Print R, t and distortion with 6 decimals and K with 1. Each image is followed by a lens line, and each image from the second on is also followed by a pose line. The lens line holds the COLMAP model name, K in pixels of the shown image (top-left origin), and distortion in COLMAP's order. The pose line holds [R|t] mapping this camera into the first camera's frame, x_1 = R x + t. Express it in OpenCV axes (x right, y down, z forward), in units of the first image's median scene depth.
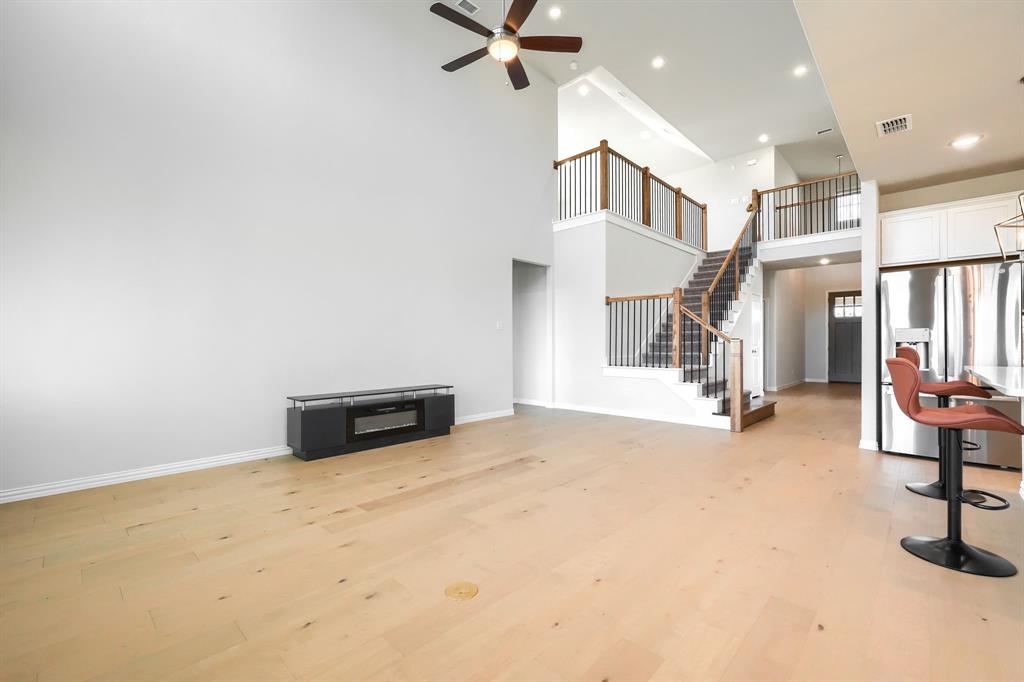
lens RADIAL K [[439.7, 0, 509.6], [0, 439.7, 343.7], [0, 0, 1]] dist [-0.010736, 0.000710]
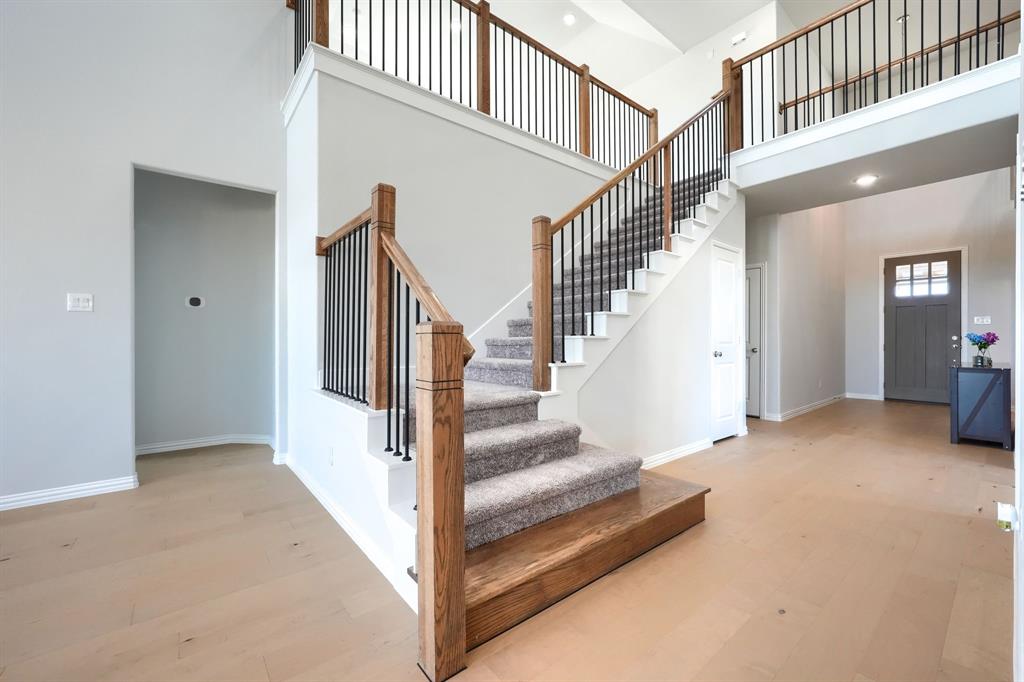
lens RADIAL K [[410.0, 0, 514.7], [0, 410.0, 341.1], [0, 0, 1]] dist [-0.016313, 0.000259]
pose [[0.991673, -0.001992, -0.128763, 0.325782], [0.002474, 0.999990, 0.003590, -0.000286], [0.128755, -0.003879, 0.991669, 0.416012]]
